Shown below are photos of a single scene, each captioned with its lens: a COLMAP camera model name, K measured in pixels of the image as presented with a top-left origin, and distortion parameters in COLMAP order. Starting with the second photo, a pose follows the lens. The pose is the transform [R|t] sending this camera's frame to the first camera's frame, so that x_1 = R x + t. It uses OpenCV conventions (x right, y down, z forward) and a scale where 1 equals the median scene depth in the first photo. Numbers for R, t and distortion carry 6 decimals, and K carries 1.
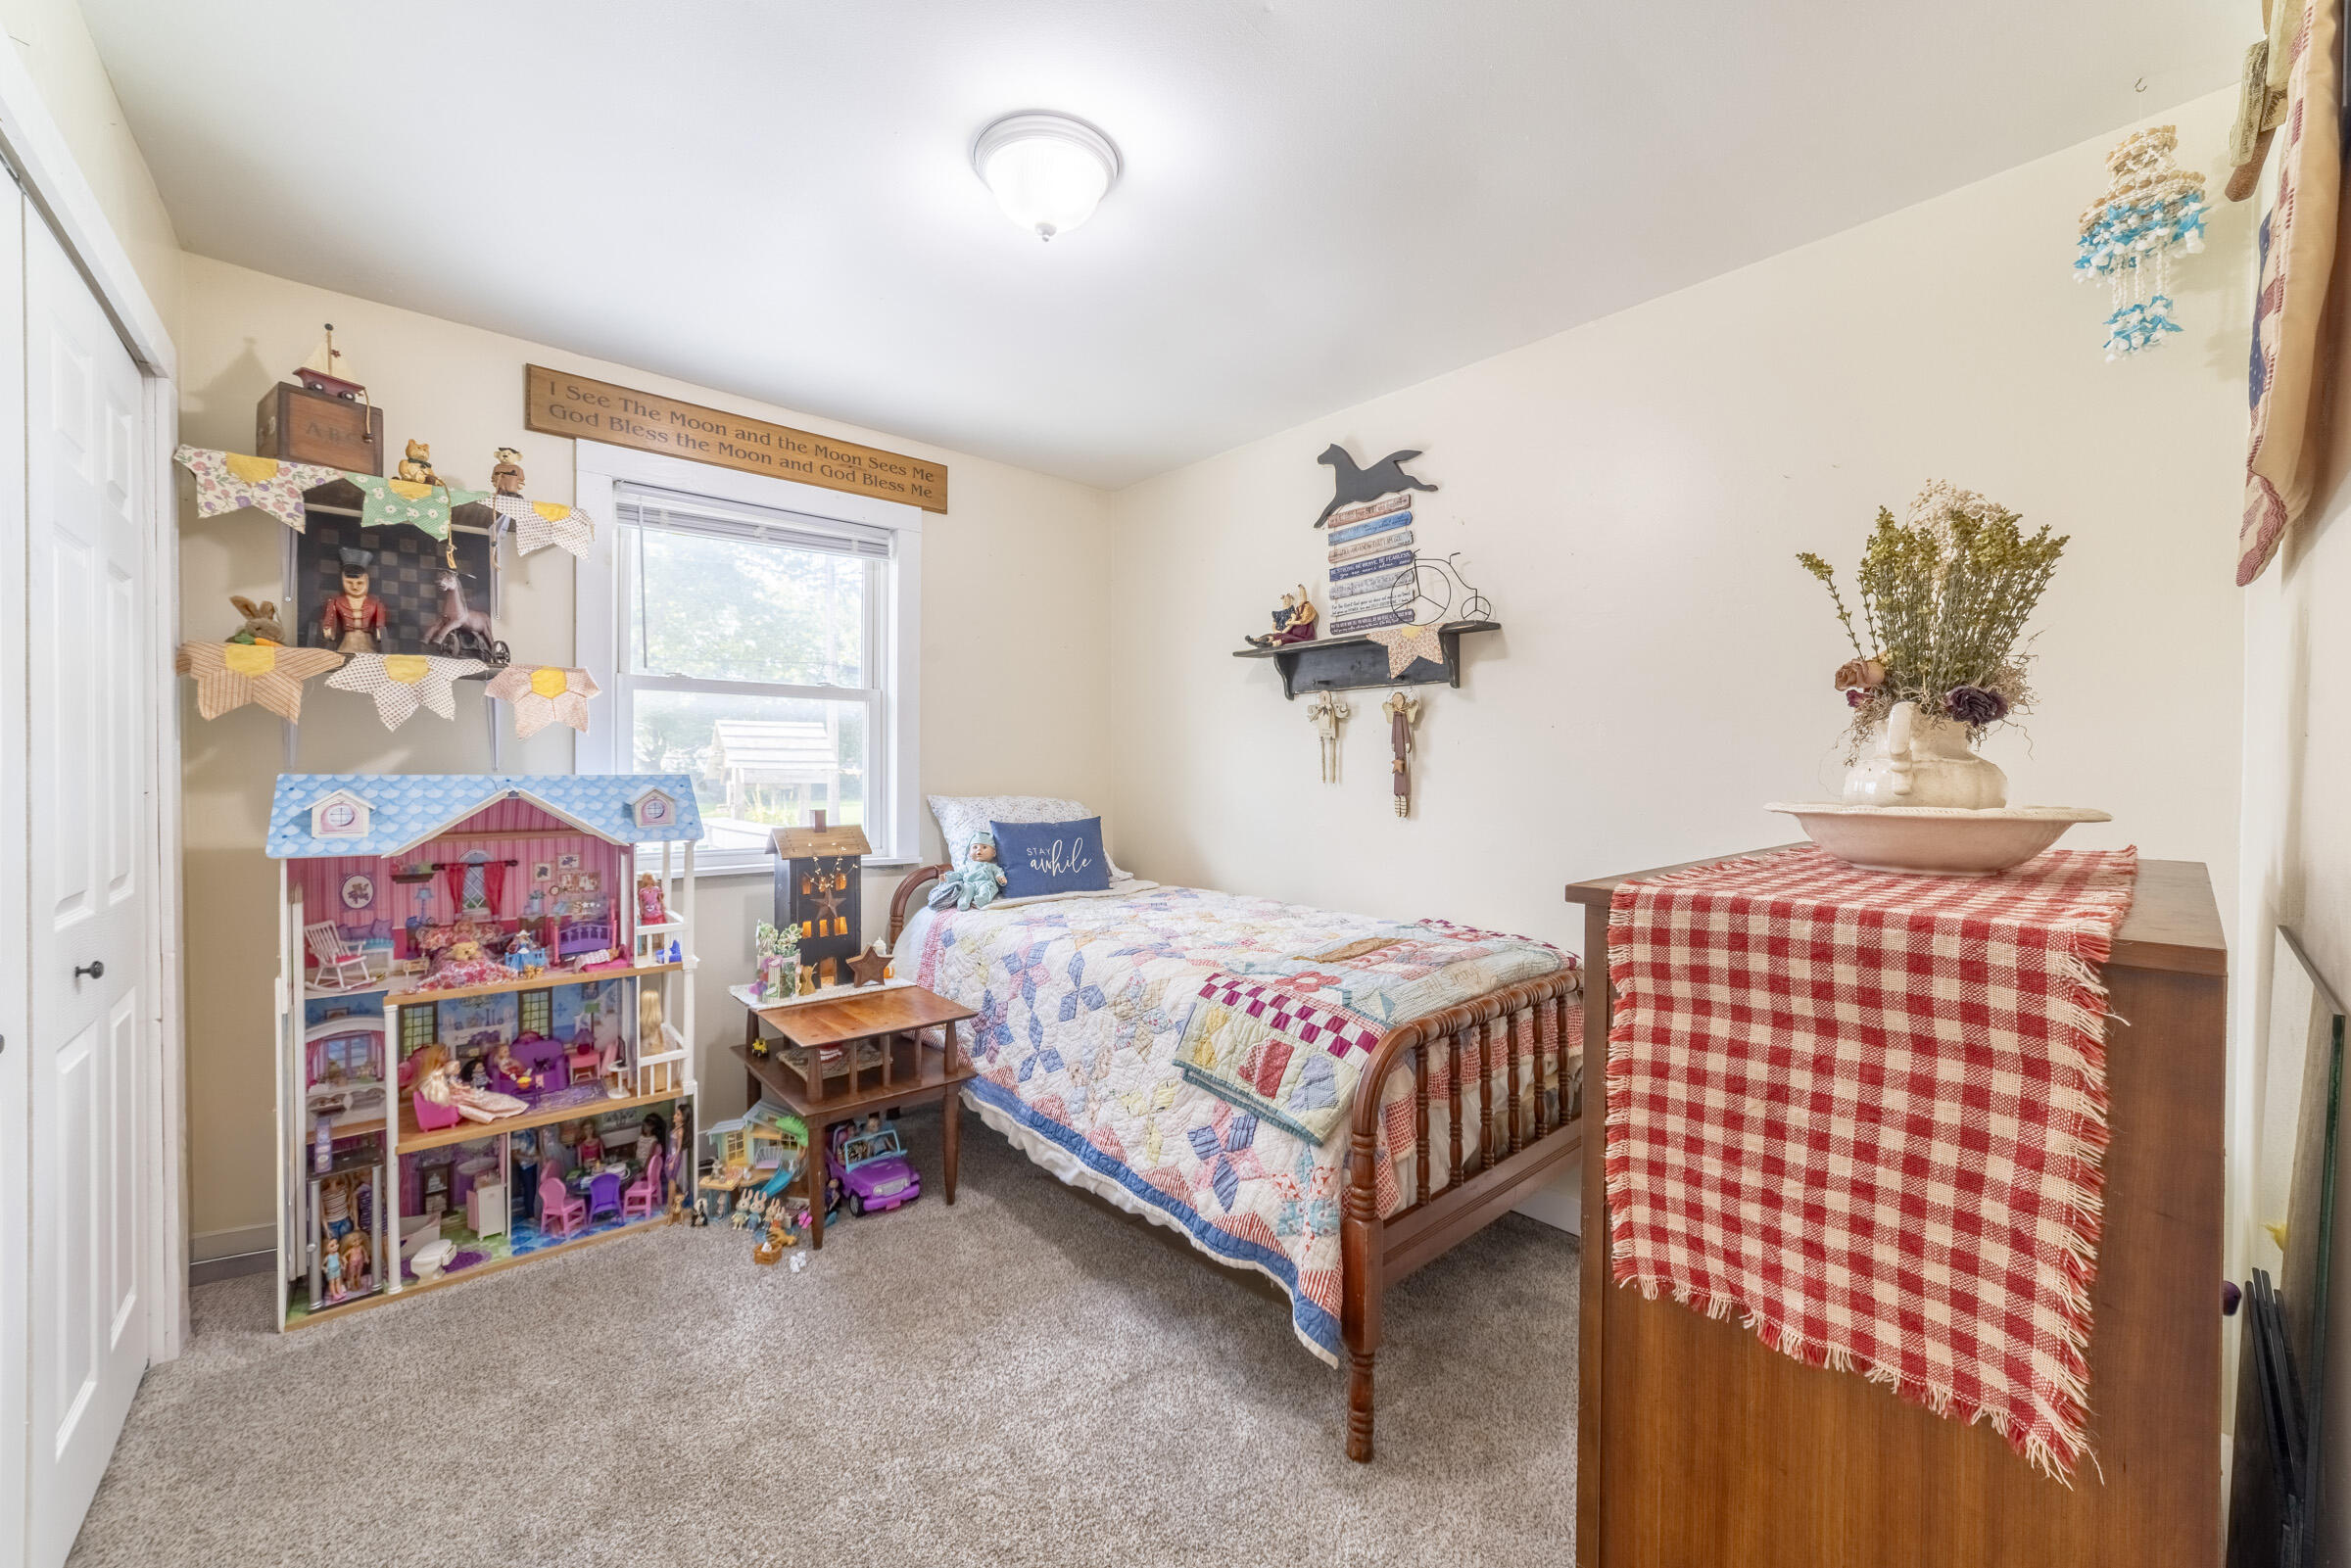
lens RADIAL K [[898.5, 0, 1169.3], [0, 898.5, 787.4], [0, 0, 1]] dist [-0.010484, 0.000227]
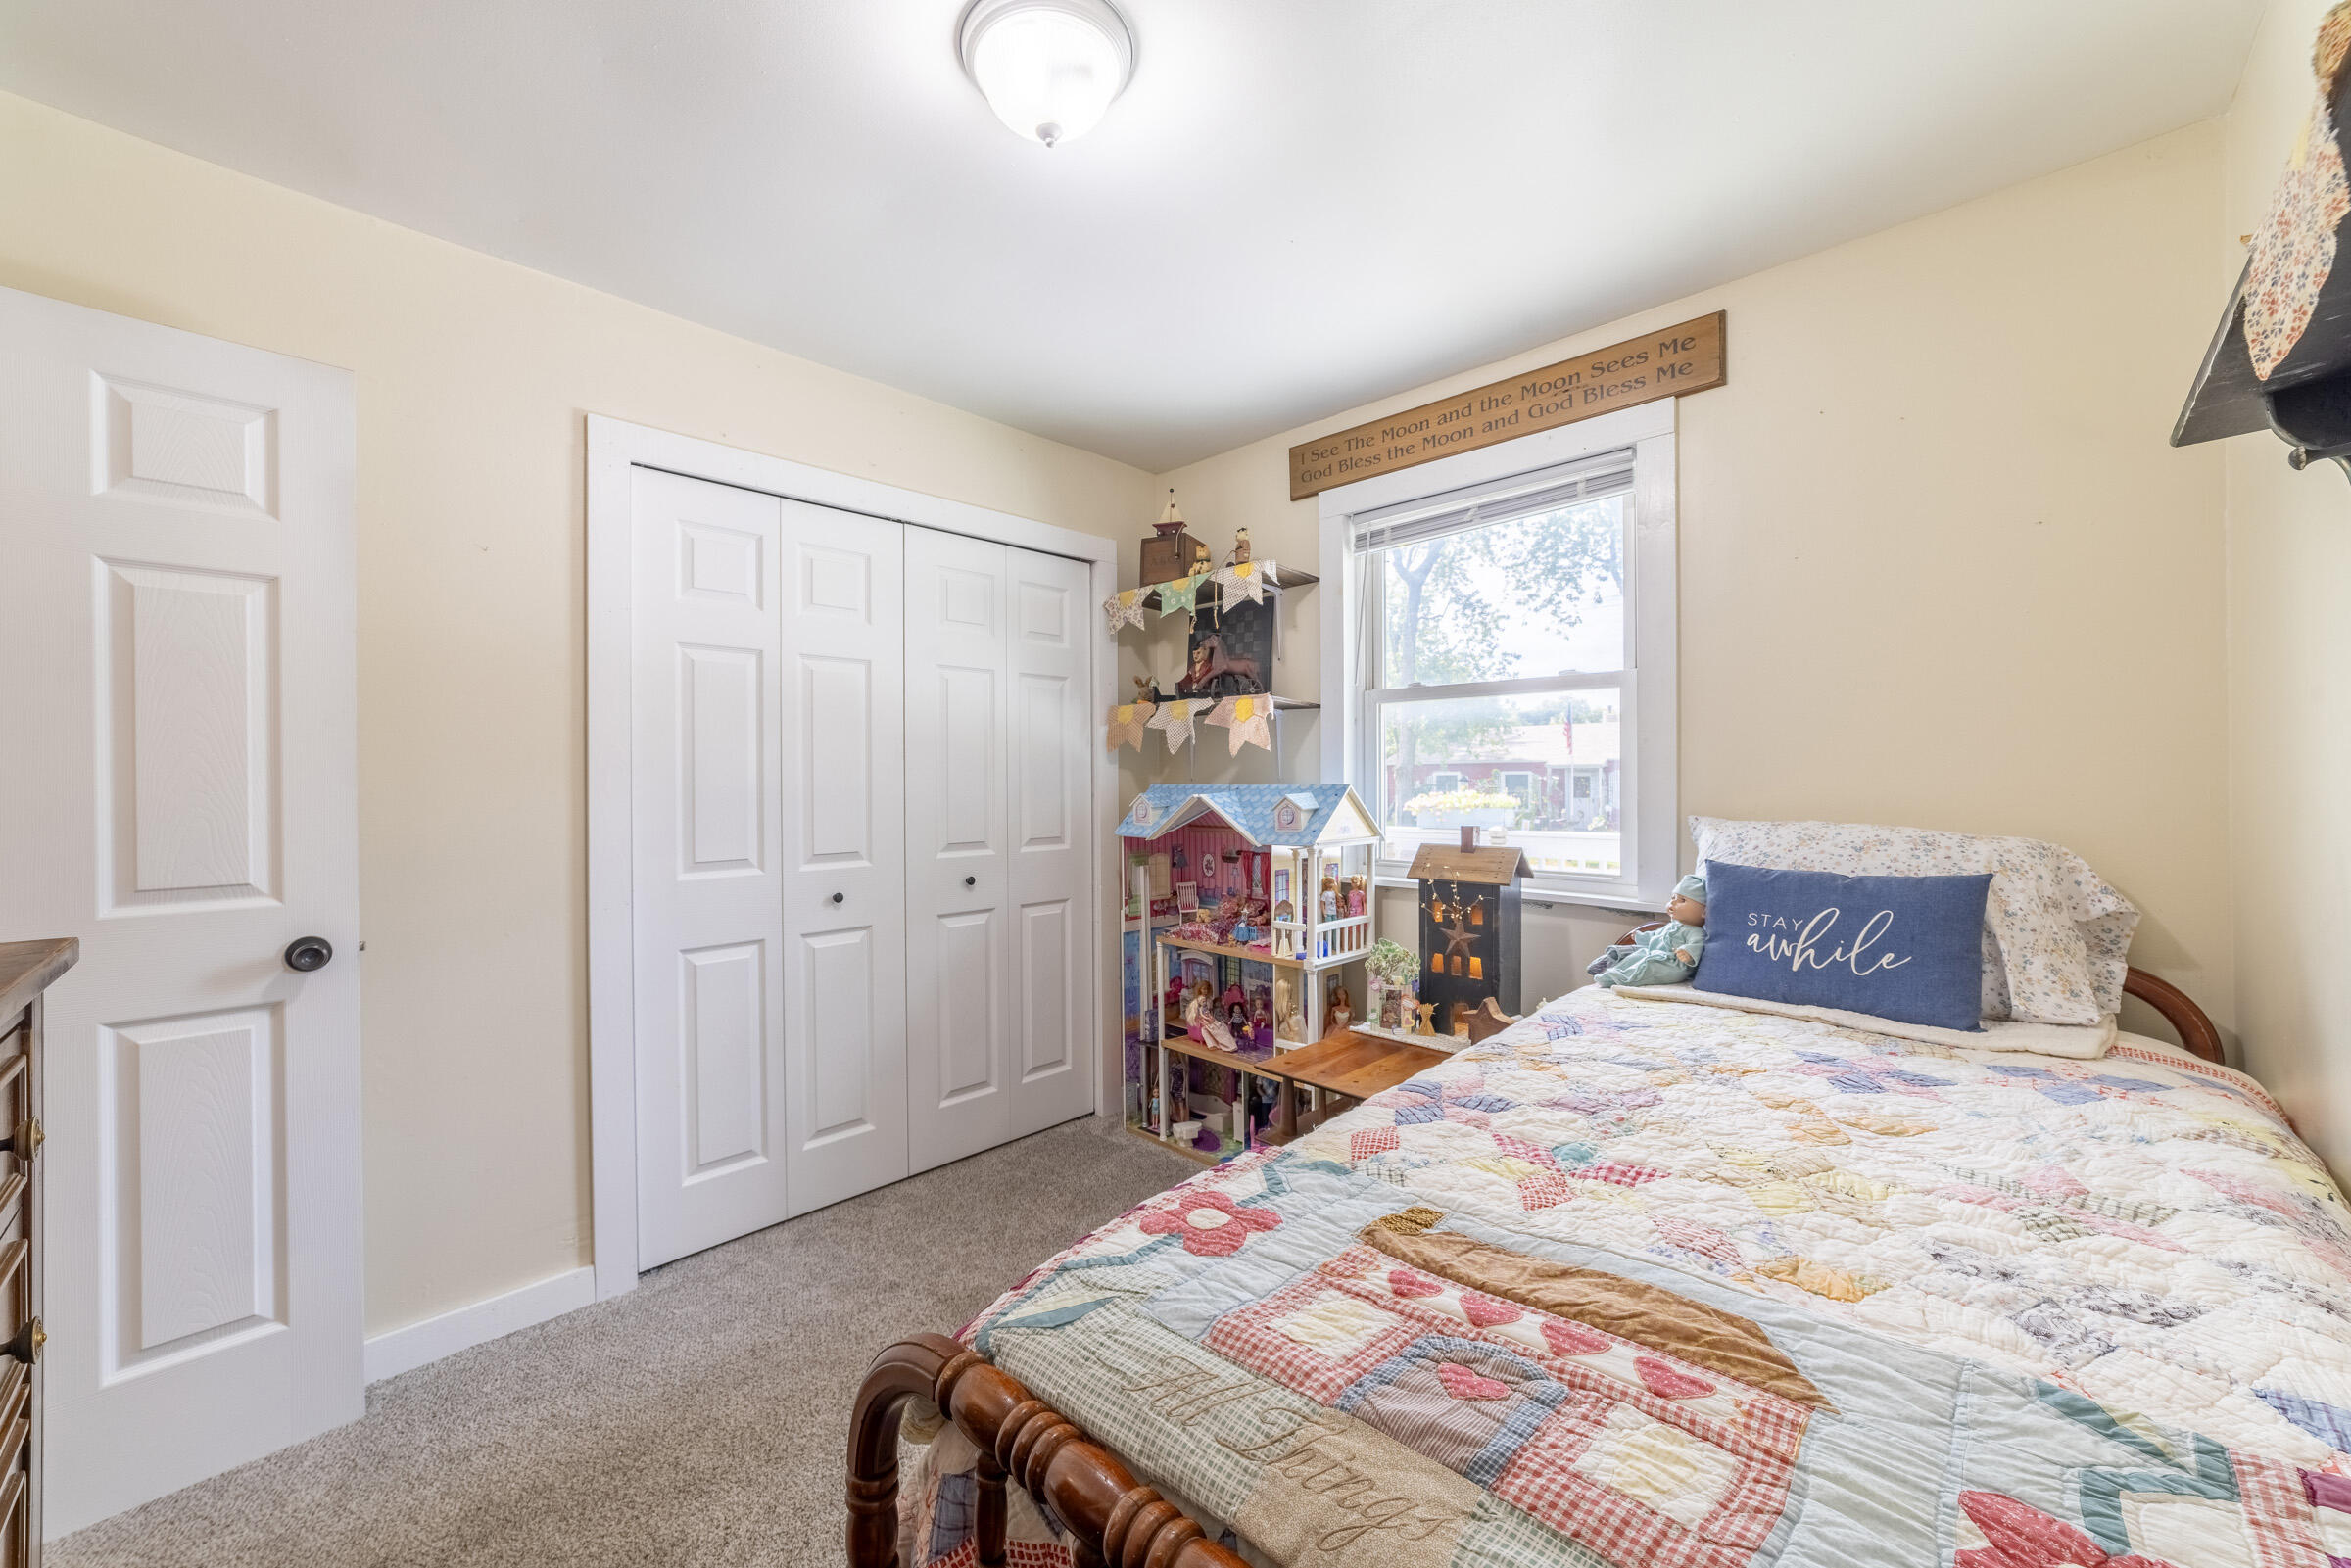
lens RADIAL K [[898.5, 0, 1160.7], [0, 898.5, 768.4], [0, 0, 1]] dist [-0.010484, 0.000227]
pose [[0.080173, -0.008991, -0.996740, 0.448506], [-0.004459, 0.999946, -0.009378, -0.020668], [0.996771, 0.005197, 0.080128, 0.665680]]
